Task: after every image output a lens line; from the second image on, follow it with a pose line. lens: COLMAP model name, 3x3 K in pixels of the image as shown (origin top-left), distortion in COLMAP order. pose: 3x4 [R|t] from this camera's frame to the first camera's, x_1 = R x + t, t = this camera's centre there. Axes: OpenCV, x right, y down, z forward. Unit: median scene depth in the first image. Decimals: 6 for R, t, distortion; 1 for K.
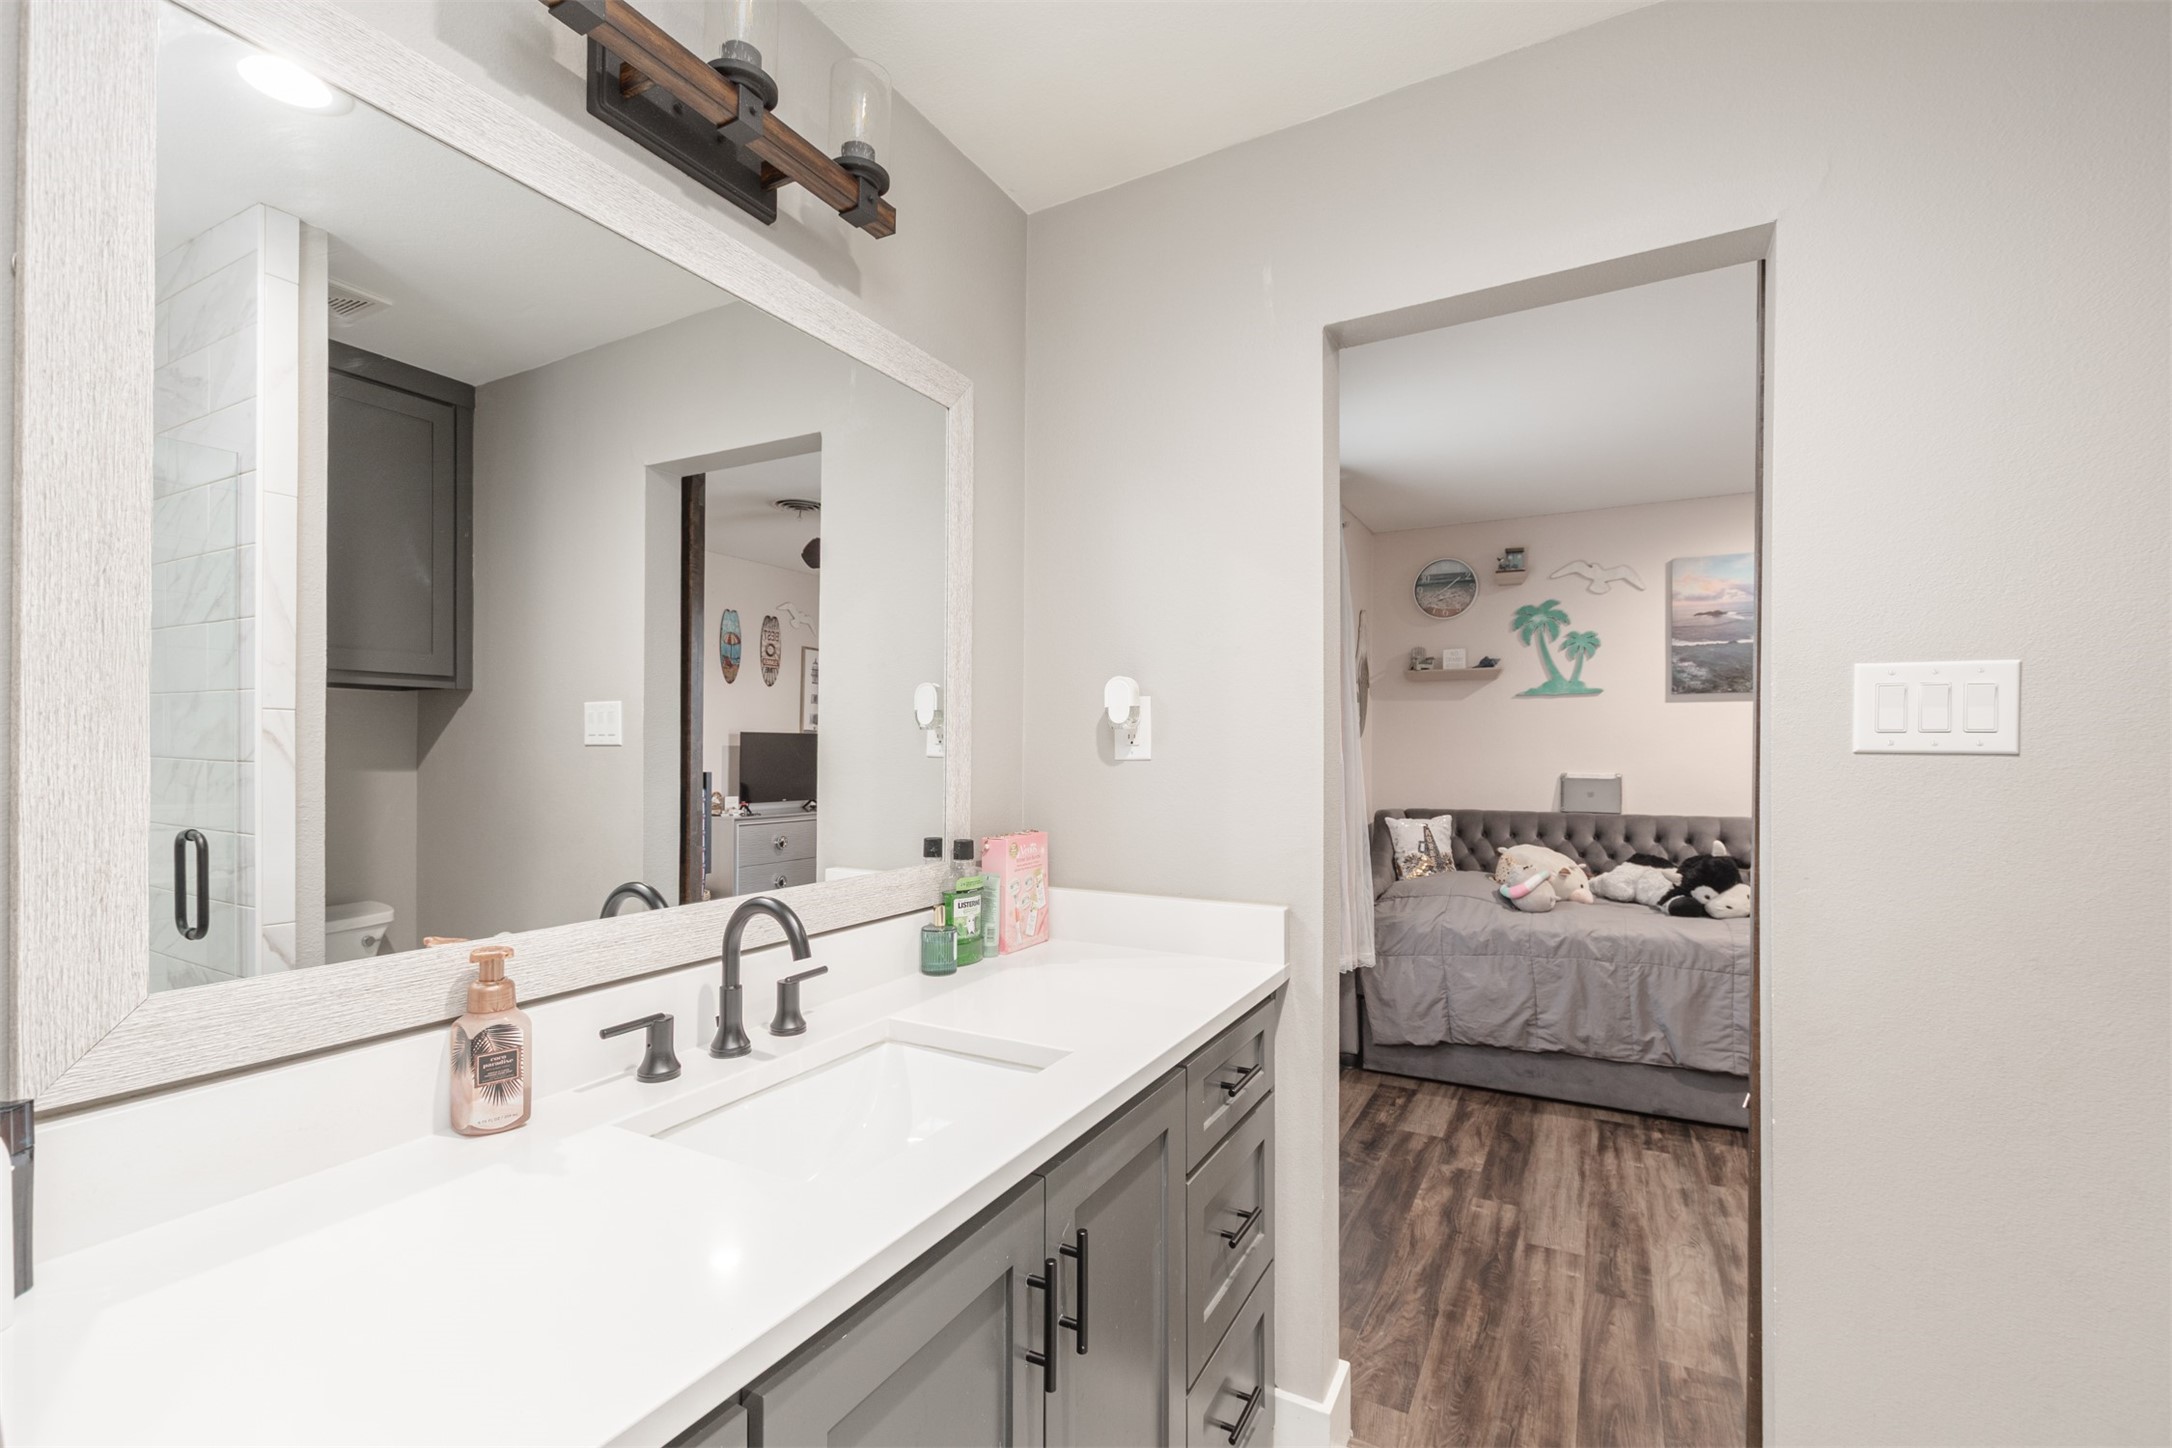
lens RADIAL K [[952.3, 0, 1079.8], [0, 952.3, 746.9], [0, 0, 1]] dist [0.006955, 0.000067]
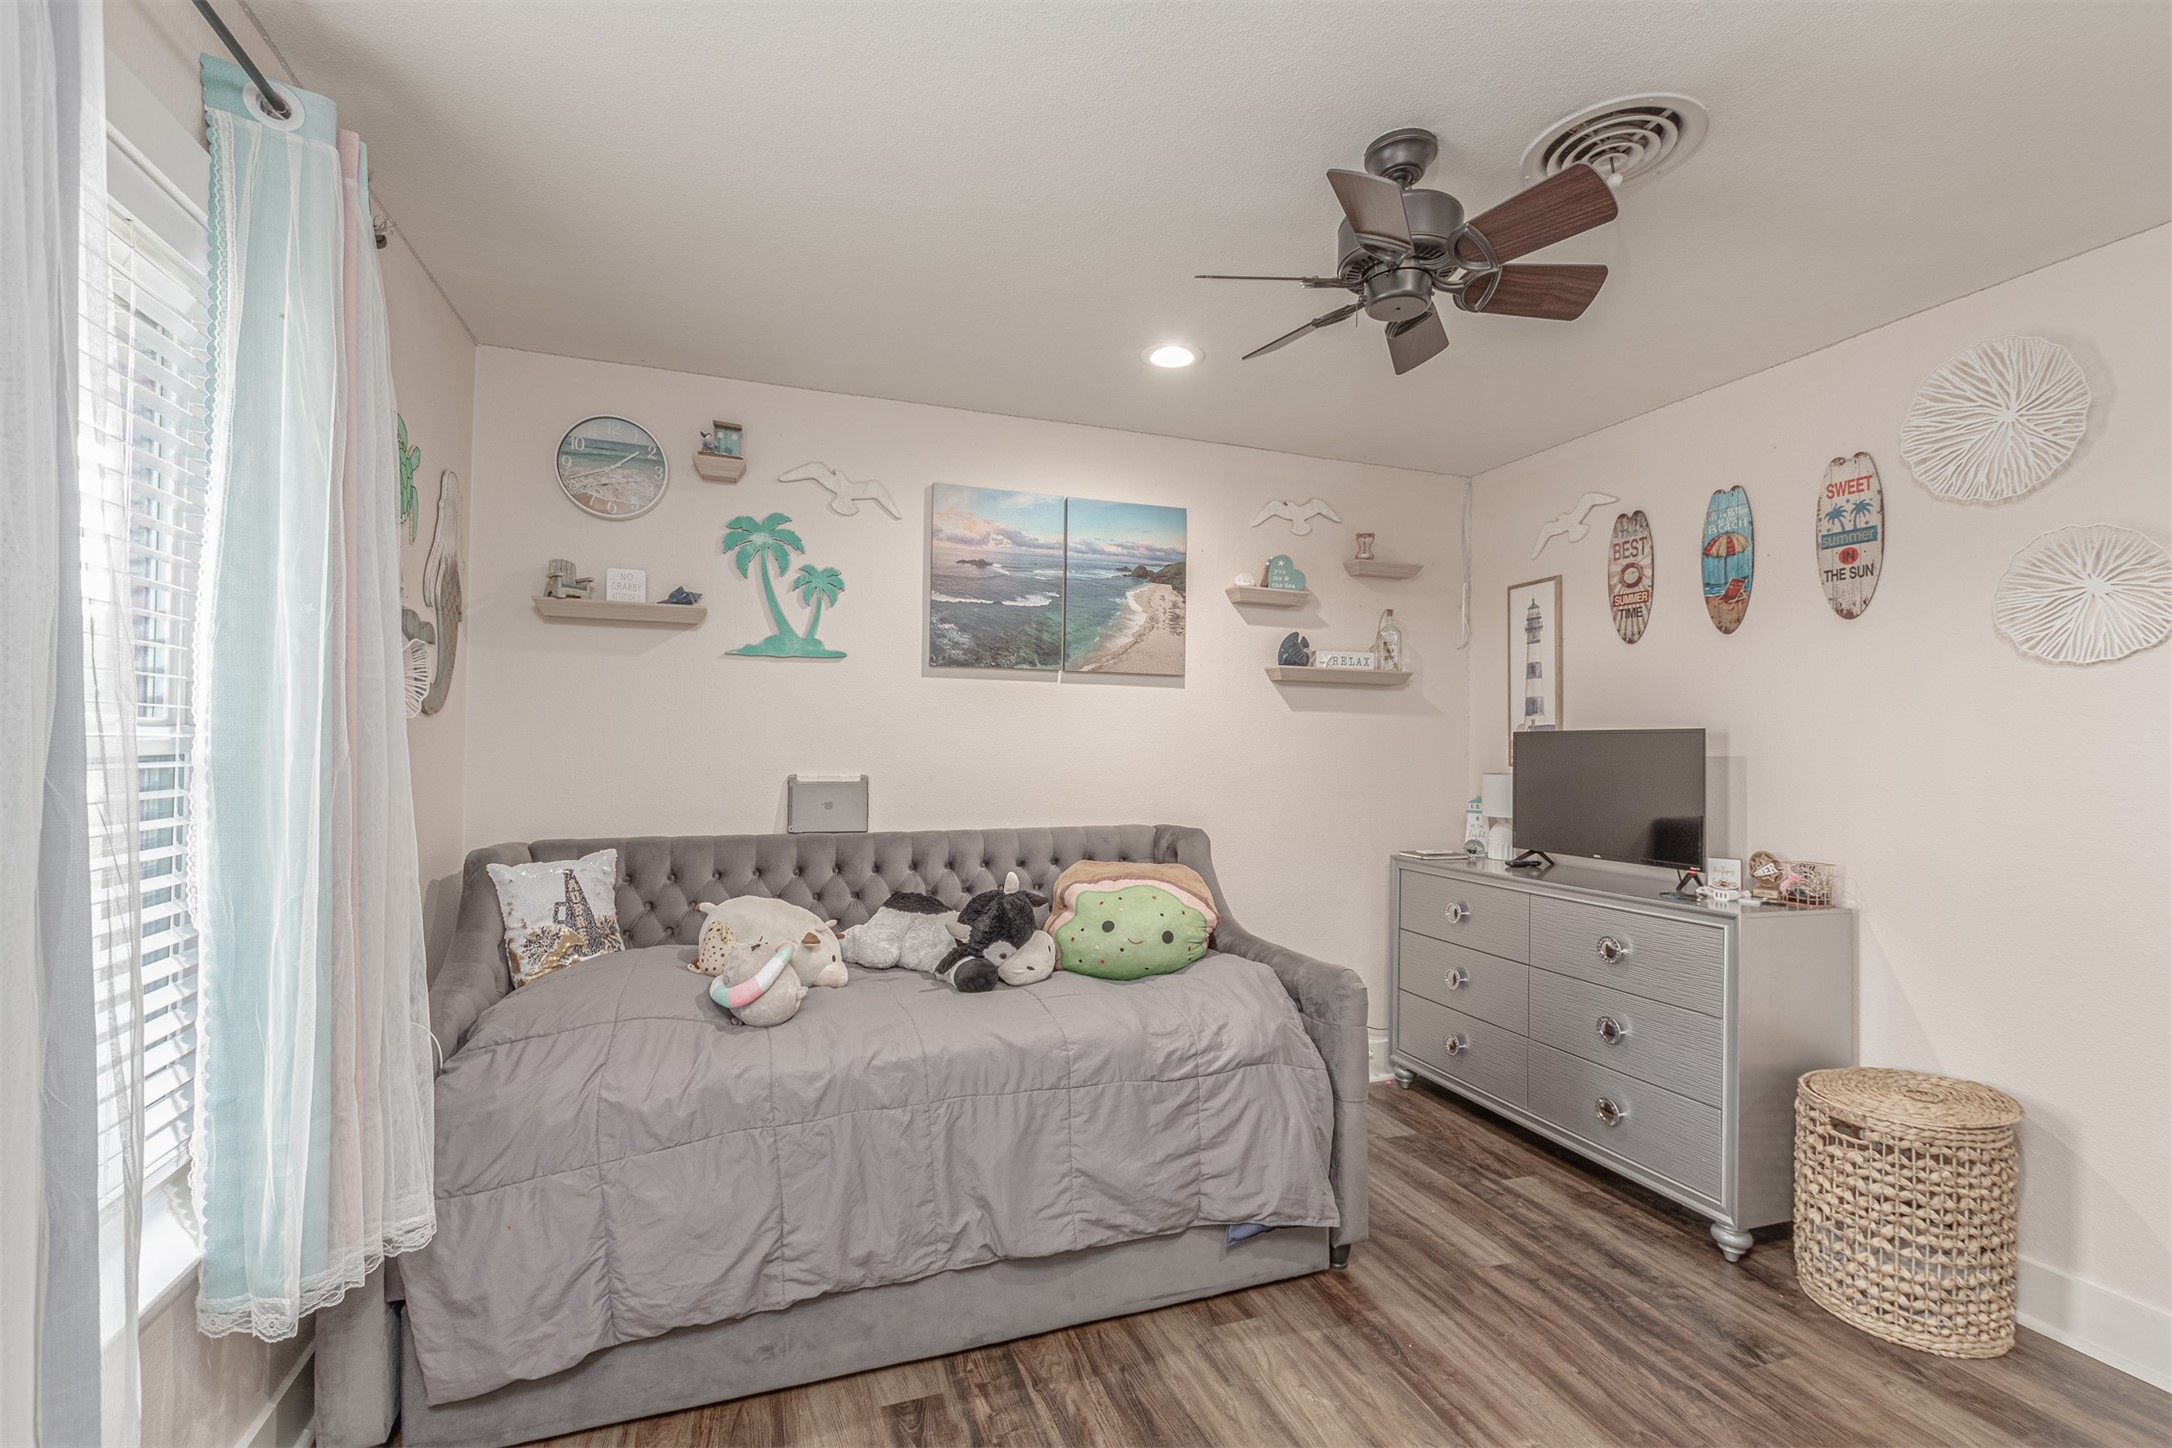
lens RADIAL K [[952.3, 0, 1081.3], [0, 952.3, 727.8], [0, 0, 1]] dist [0.006955, 0.000067]
pose [[0.668060, 0.020576, 0.743823, 0.165949], [-0.013808, 0.999788, -0.015255, 0.002271], [-0.743979, -0.000080, 0.668203, 0.458833]]
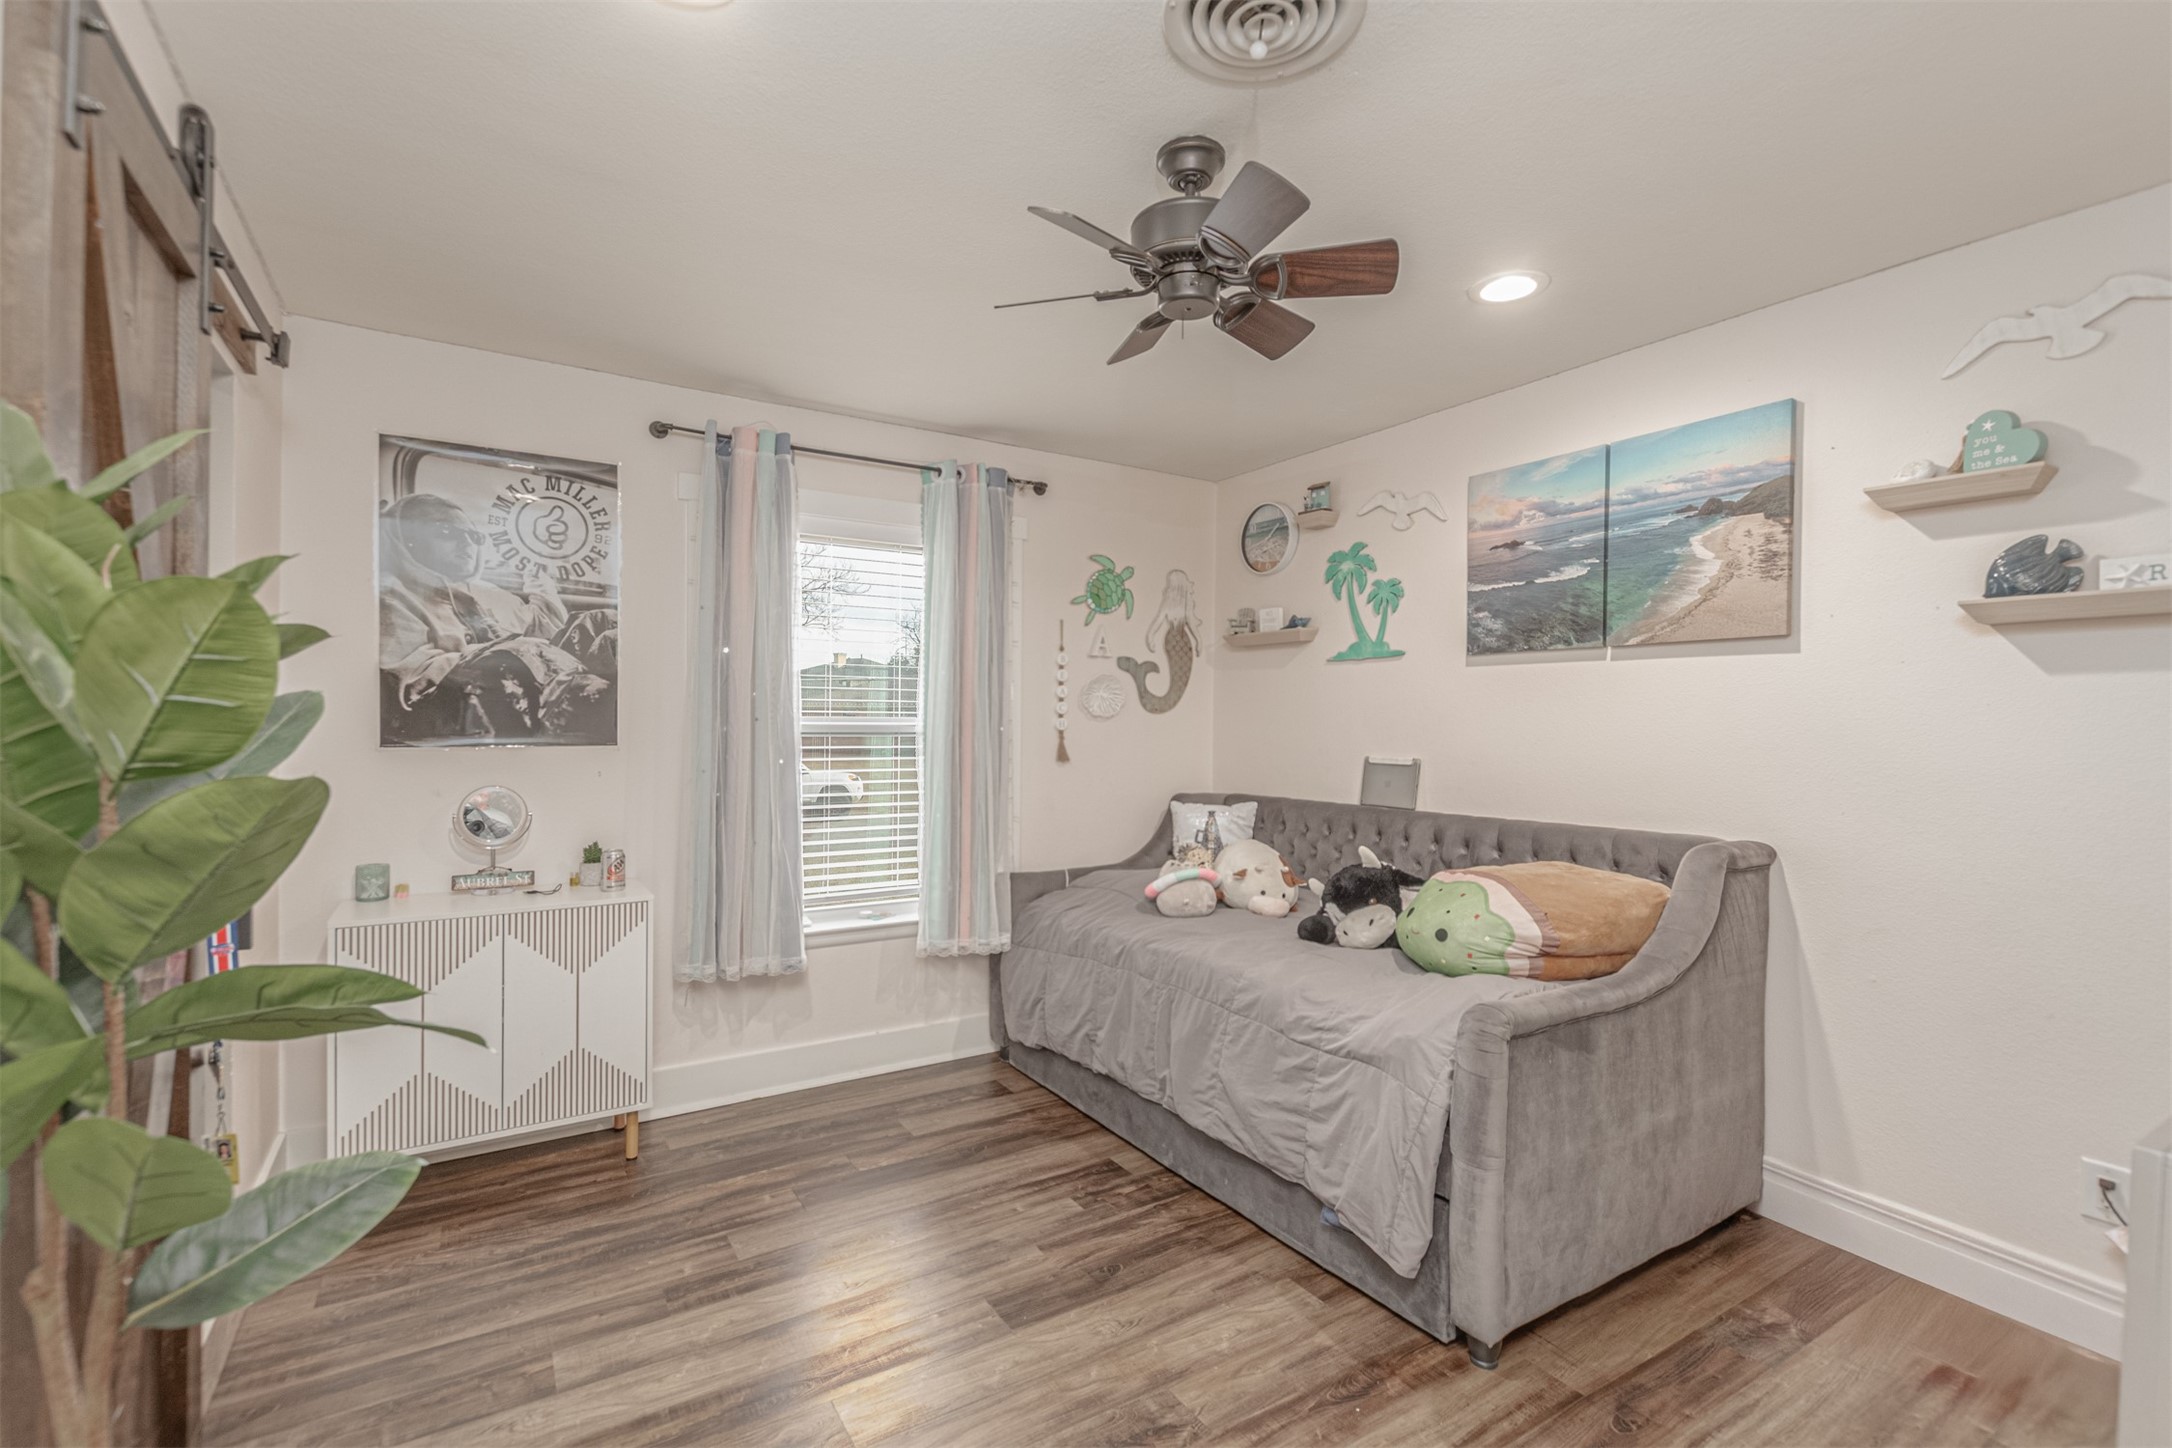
lens RADIAL K [[952.3, 0, 1105.0], [0, 952.3, 726.7], [0, 0, 1]] dist [0.006955, 0.000067]
pose [[0.878368, 0.010200, -0.477876, 0.790493], [-0.007782, 0.999945, 0.007039, -0.001748], [0.477922, -0.002464, 0.878399, 0.212354]]
